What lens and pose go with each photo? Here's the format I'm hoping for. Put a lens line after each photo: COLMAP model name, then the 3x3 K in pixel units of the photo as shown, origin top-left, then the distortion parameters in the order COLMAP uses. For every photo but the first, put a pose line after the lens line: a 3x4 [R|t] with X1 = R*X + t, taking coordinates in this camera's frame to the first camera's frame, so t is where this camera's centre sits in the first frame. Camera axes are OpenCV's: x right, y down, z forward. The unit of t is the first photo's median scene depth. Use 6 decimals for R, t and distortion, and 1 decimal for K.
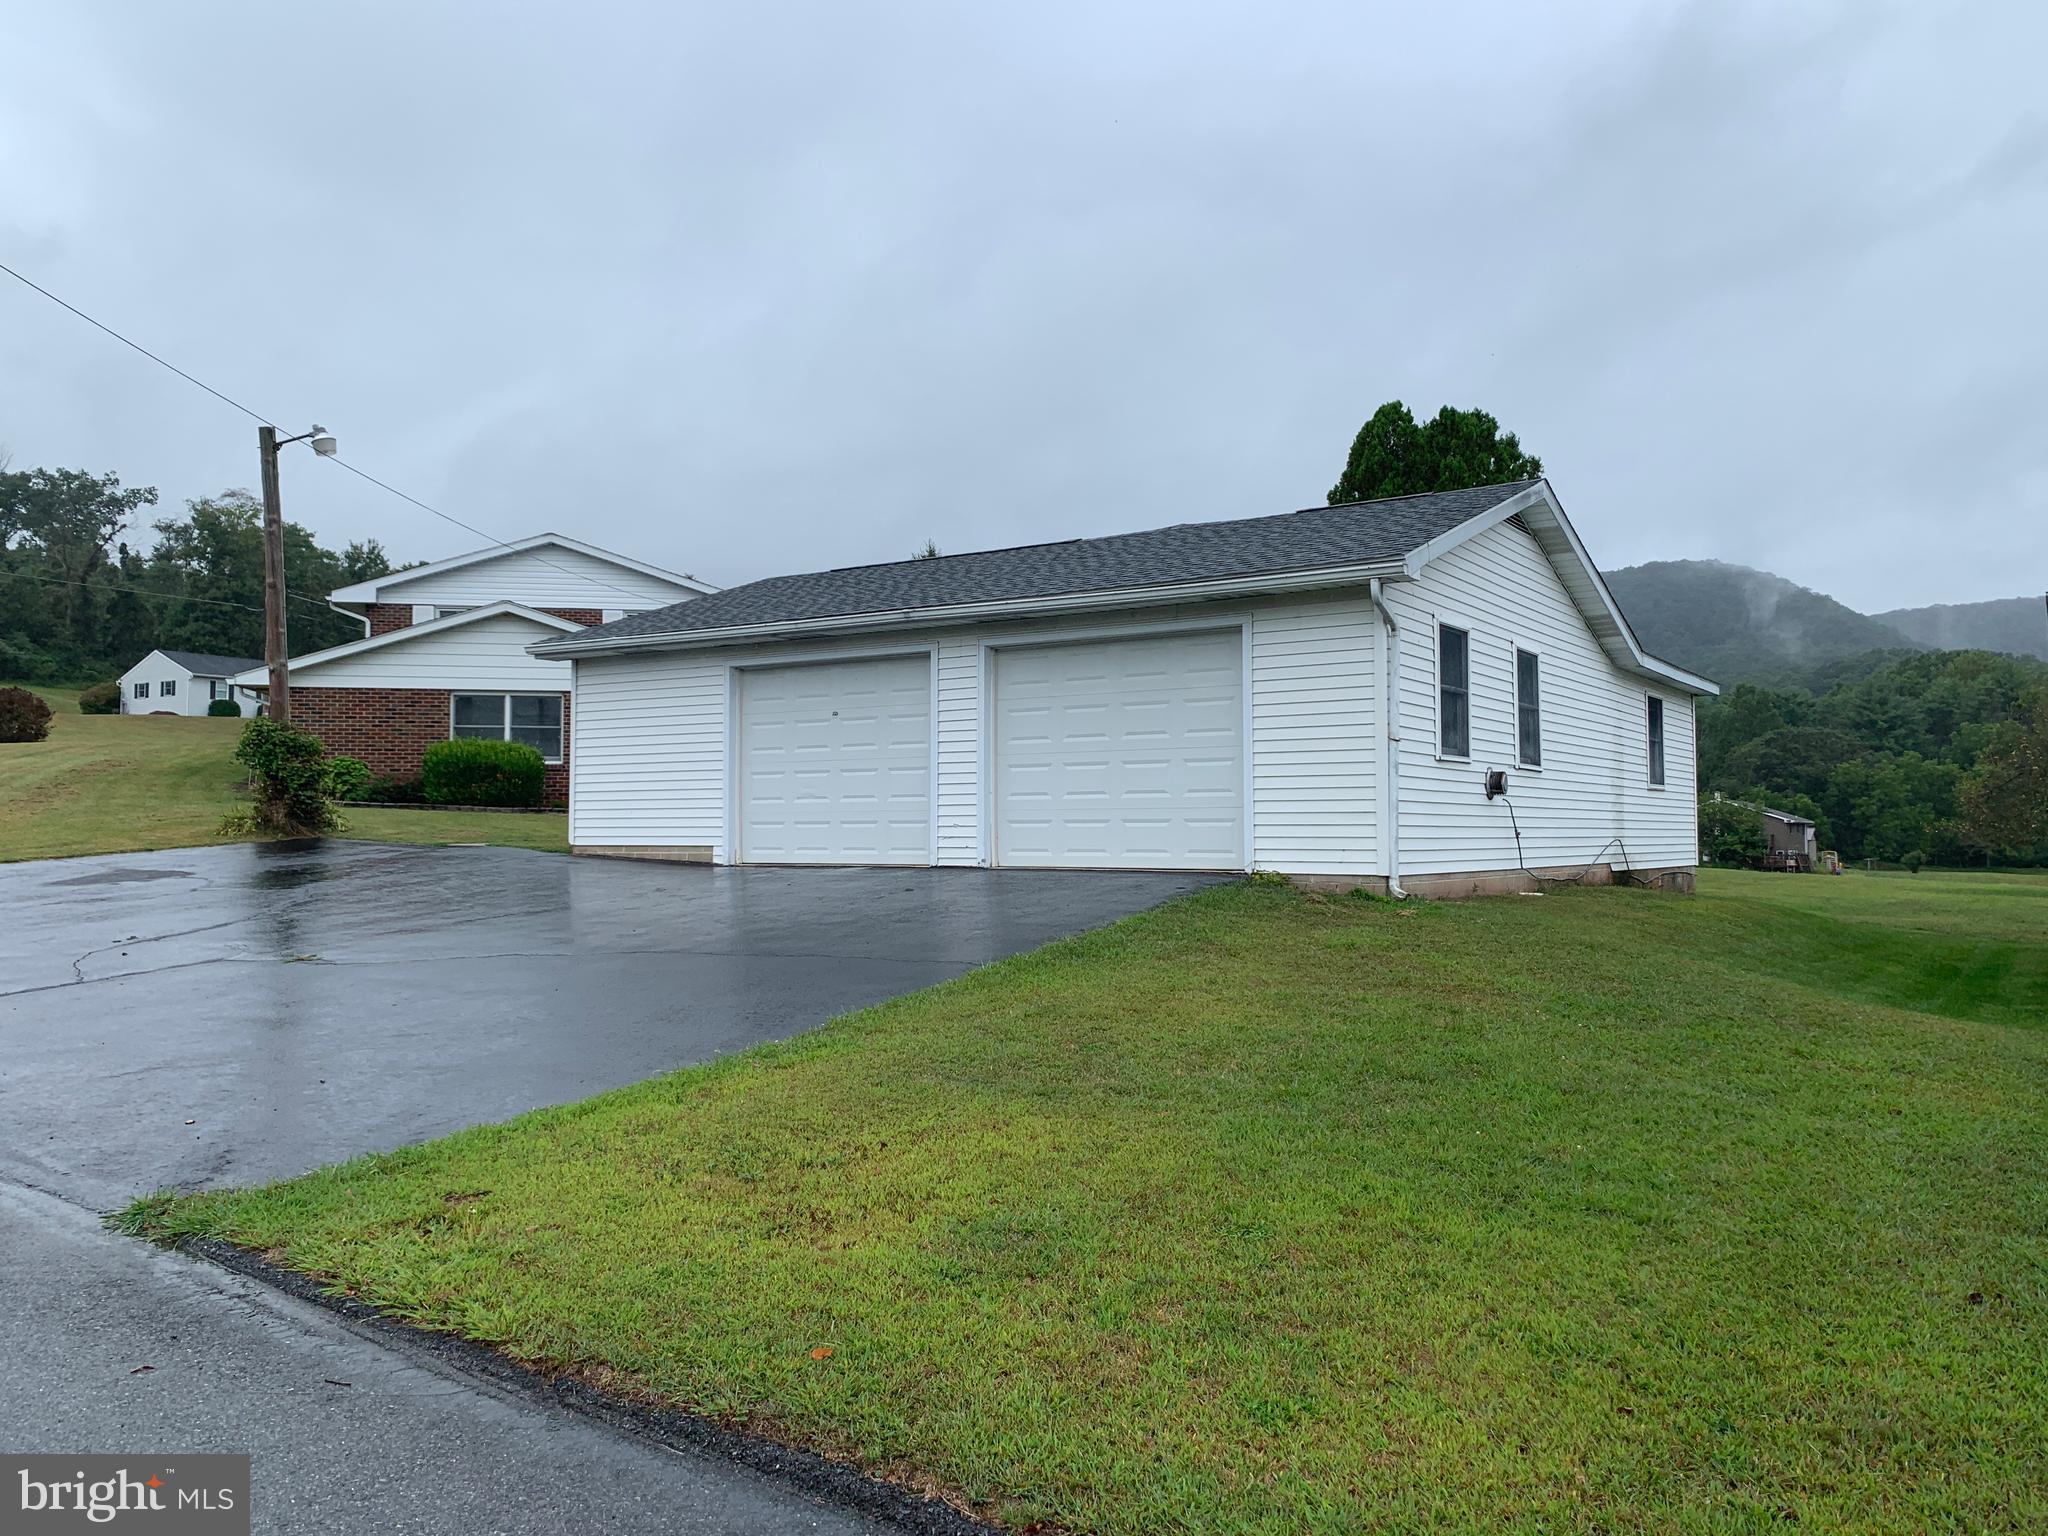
lens RADIAL K [[1569.0, 0, 1015.4], [0, 1569.0, 767.0], [0, 0, 1]] dist [0.026886, -0.005133]
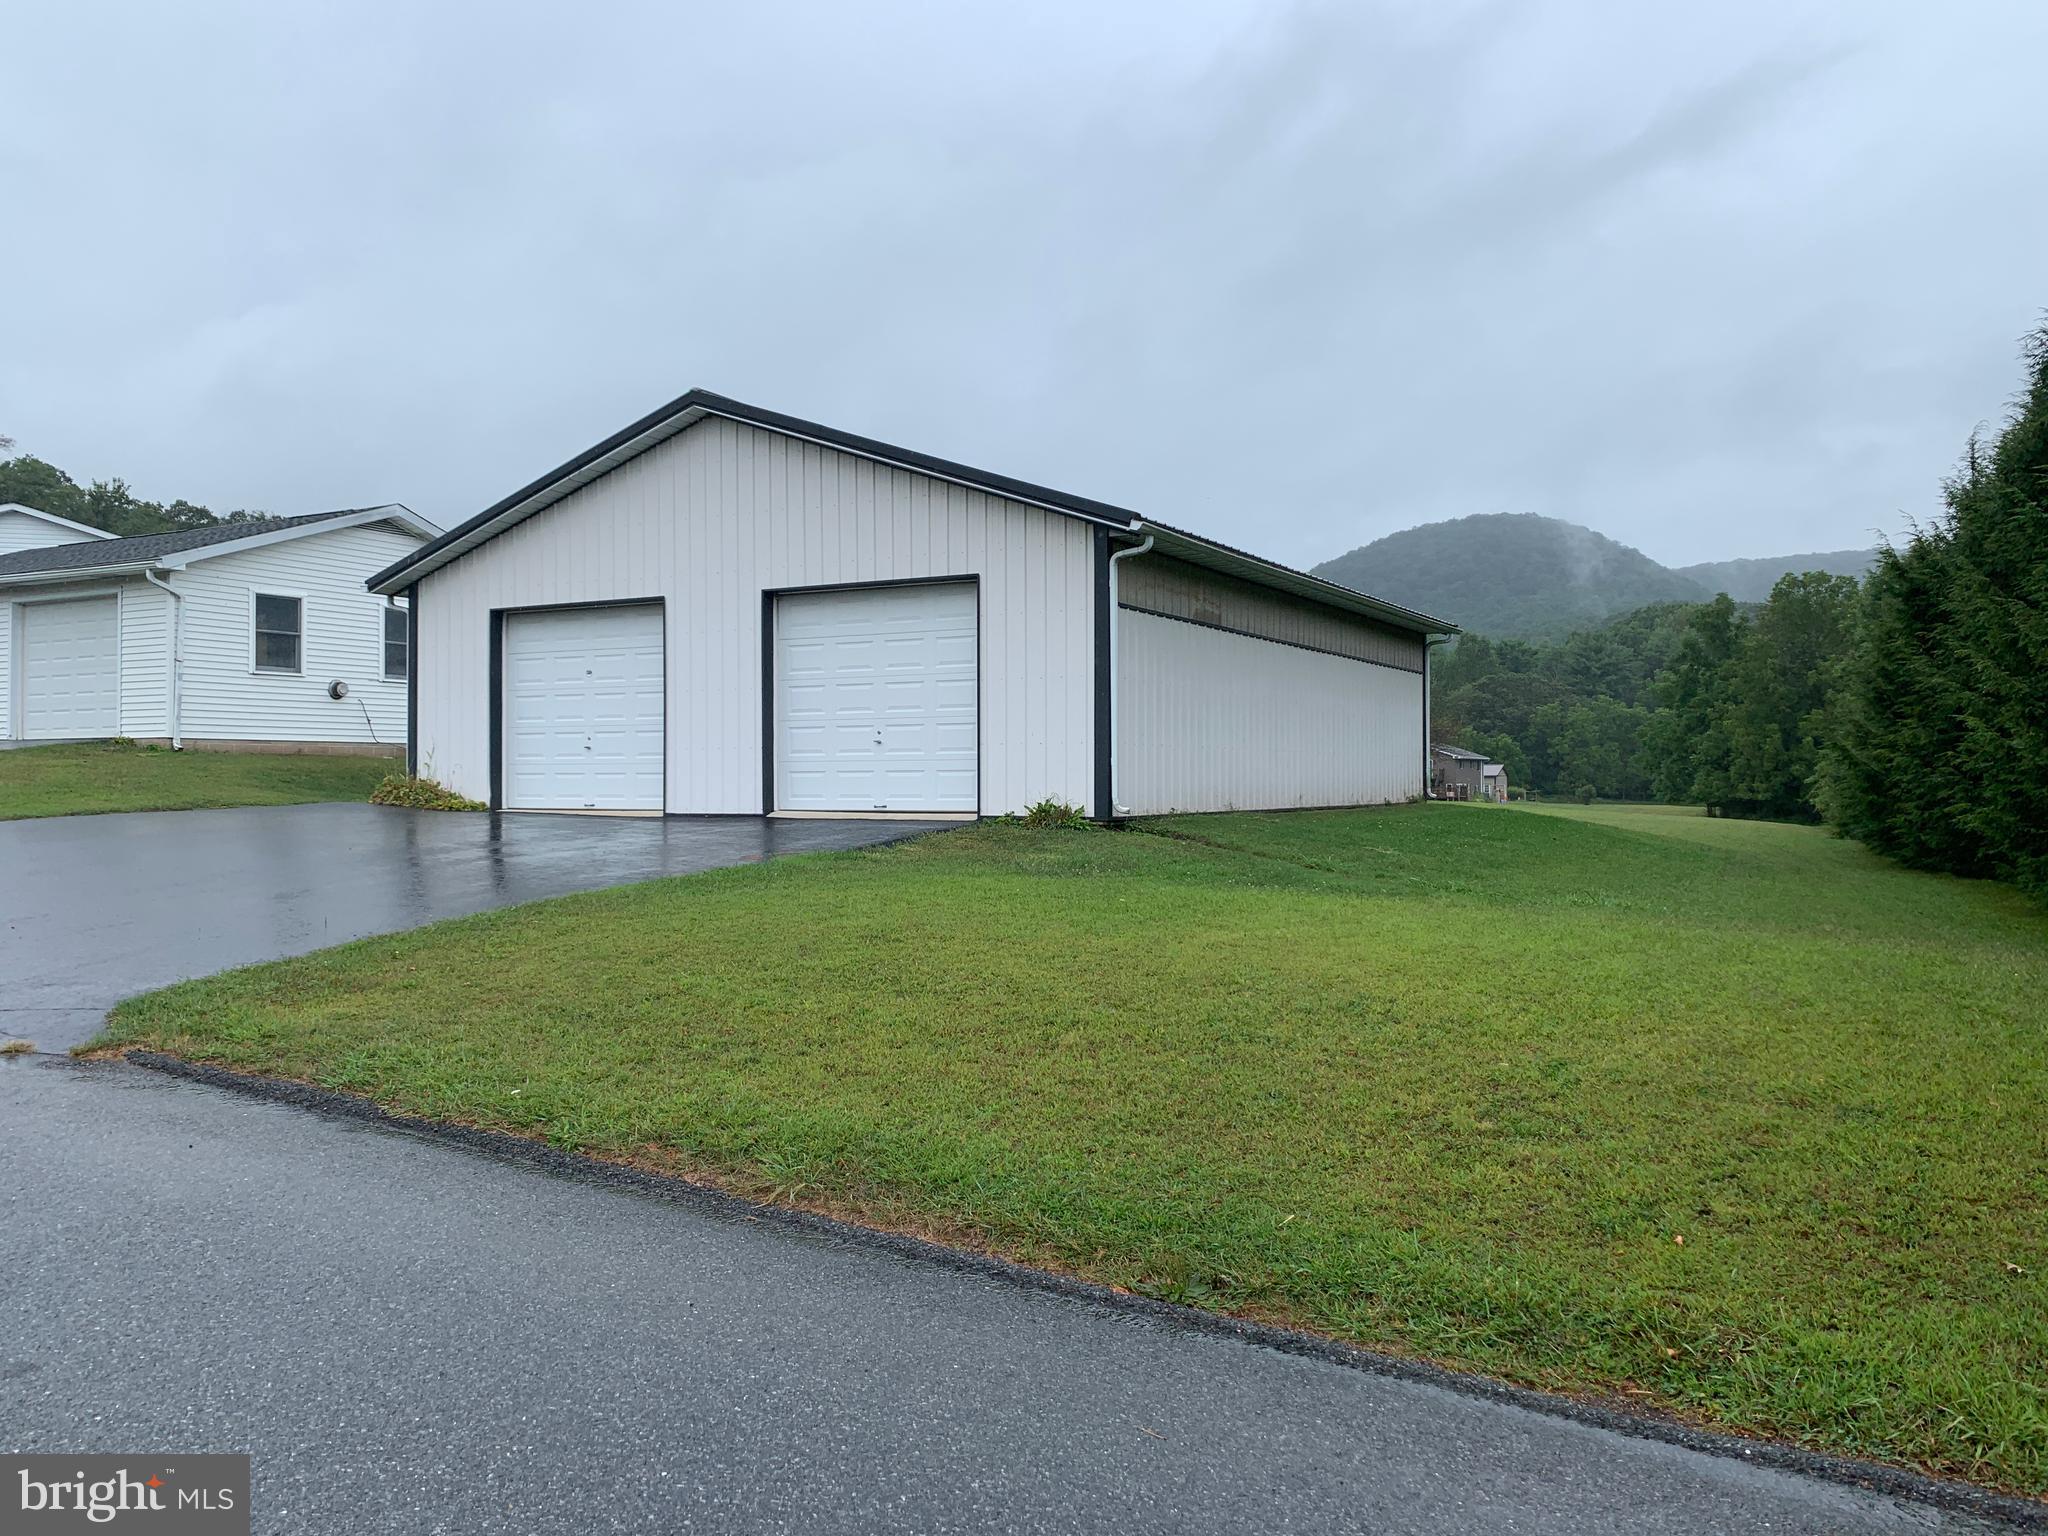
lens RADIAL K [[1581.0, 0, 1020.7], [0, 1581.0, 737.4], [0, 0, 1]] dist [-0.002351, -0.002981]
pose [[0.995790, 0.002168, 0.091633, 0.074112], [-0.003717, 0.999853, 0.016736, 0.002592], [-0.091584, -0.017006, 0.995652, -0.062238]]
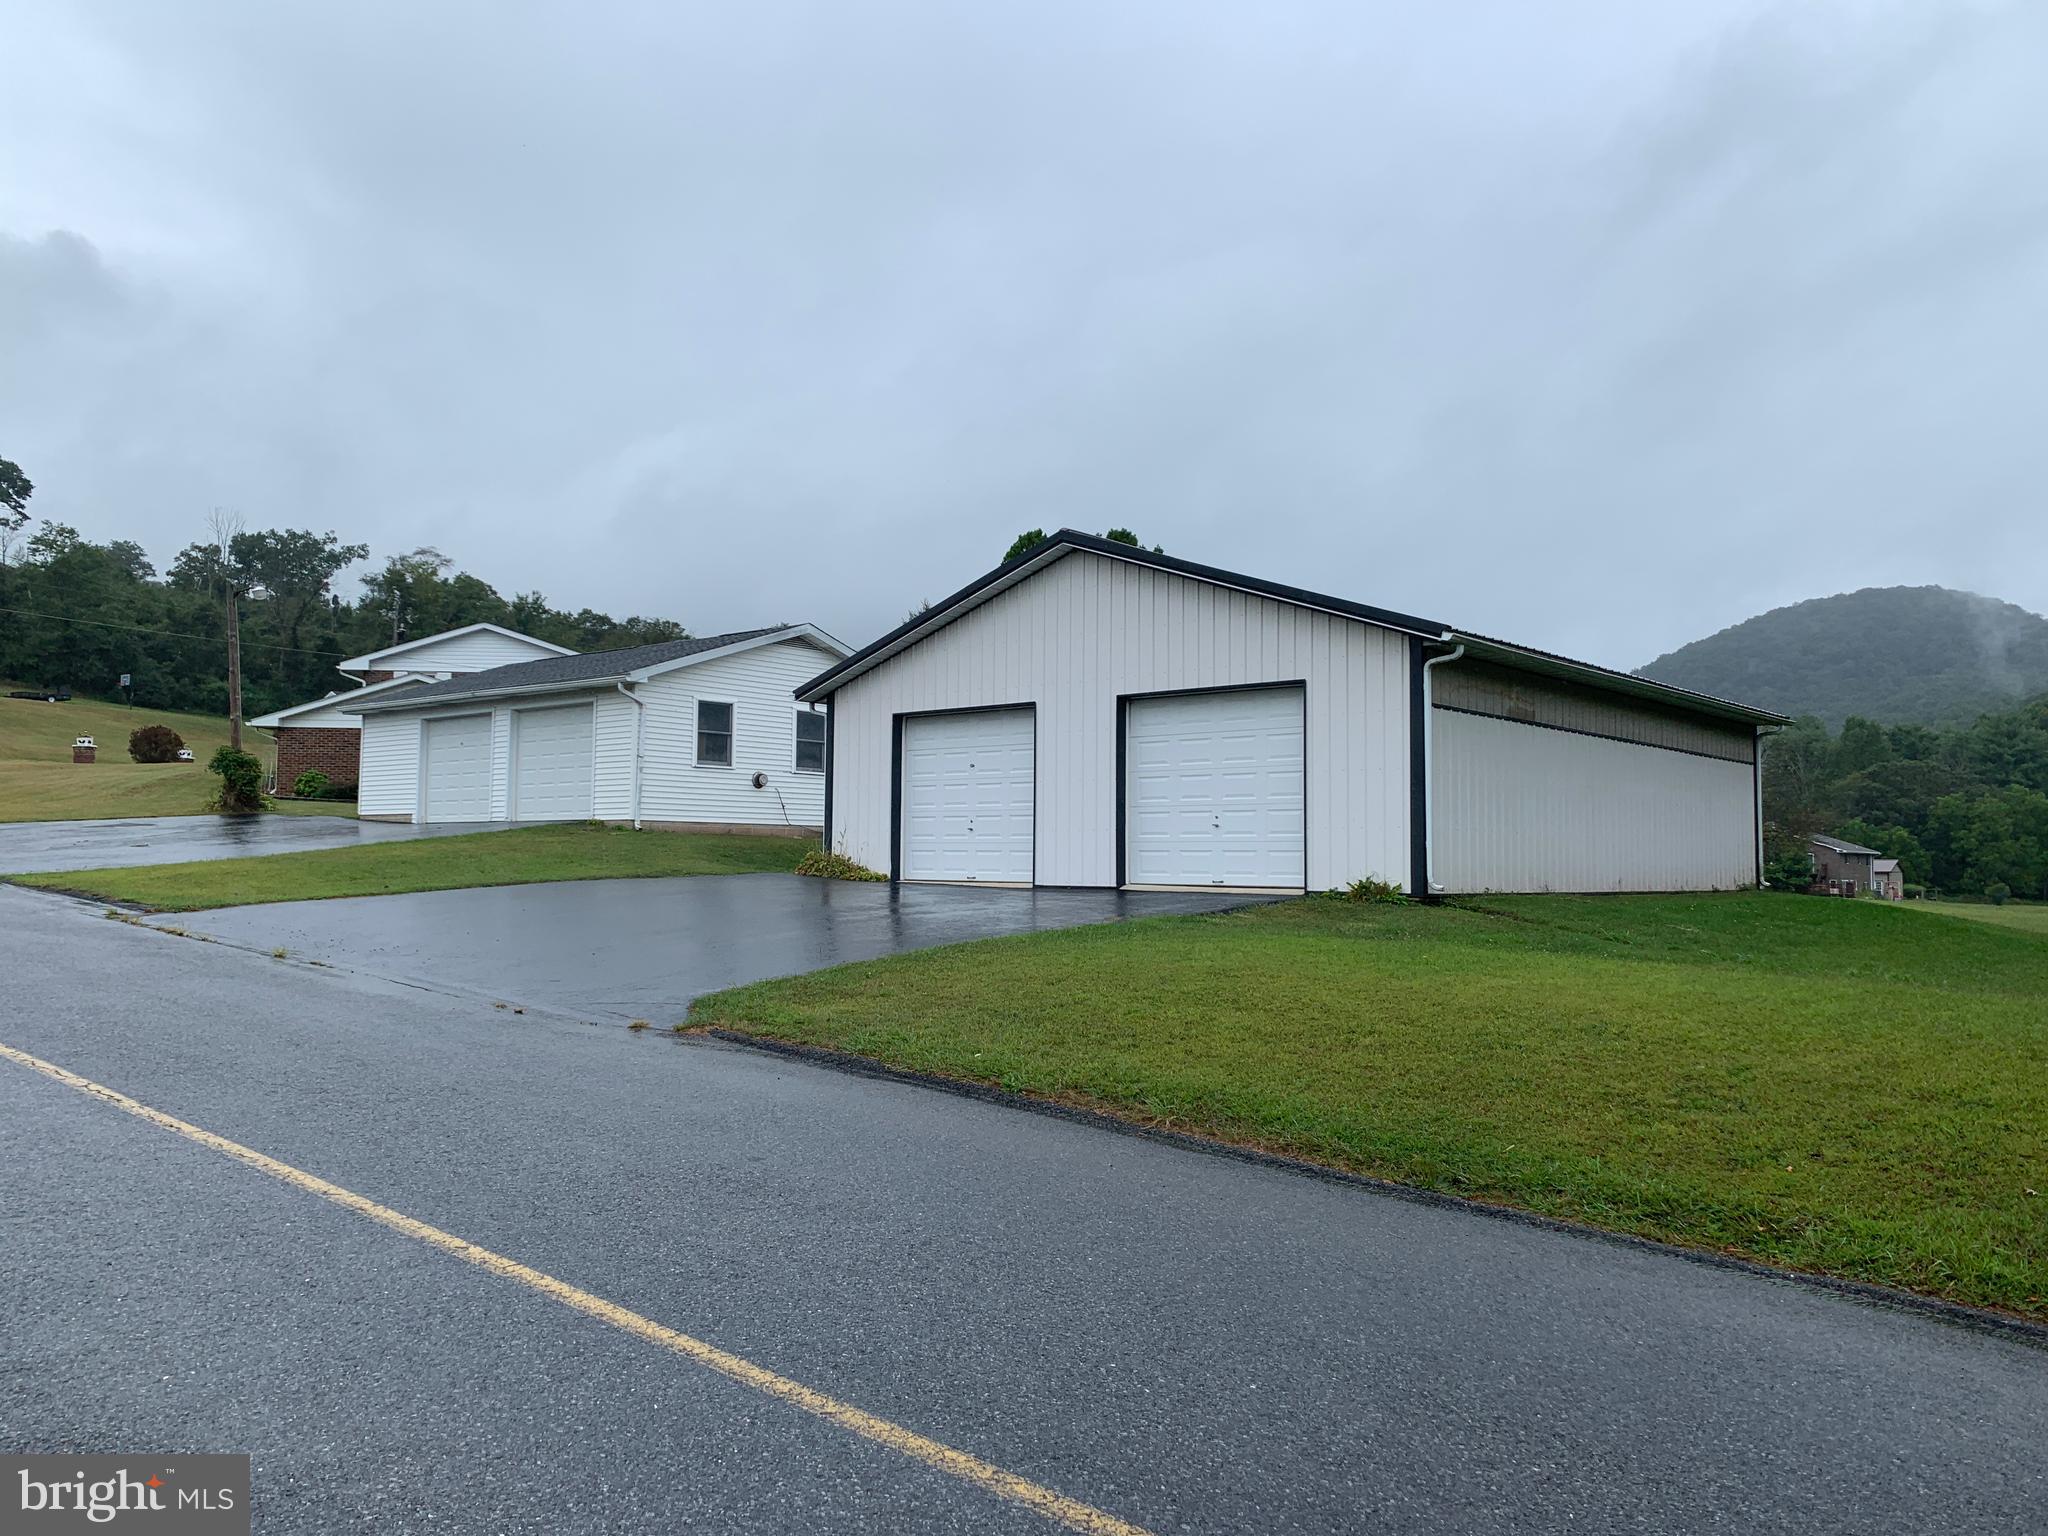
lens RADIAL K [[1556.6, 0, 1010.5], [0, 1556.6, 752.8], [0, 0, 1]] dist [0.114724, -0.189007]
pose [[0.991978, 0.002606, -0.126386, 0.073723], [-0.006256, 0.999574, -0.028493, 0.002604], [0.126258, 0.029055, 0.991572, -0.077413]]
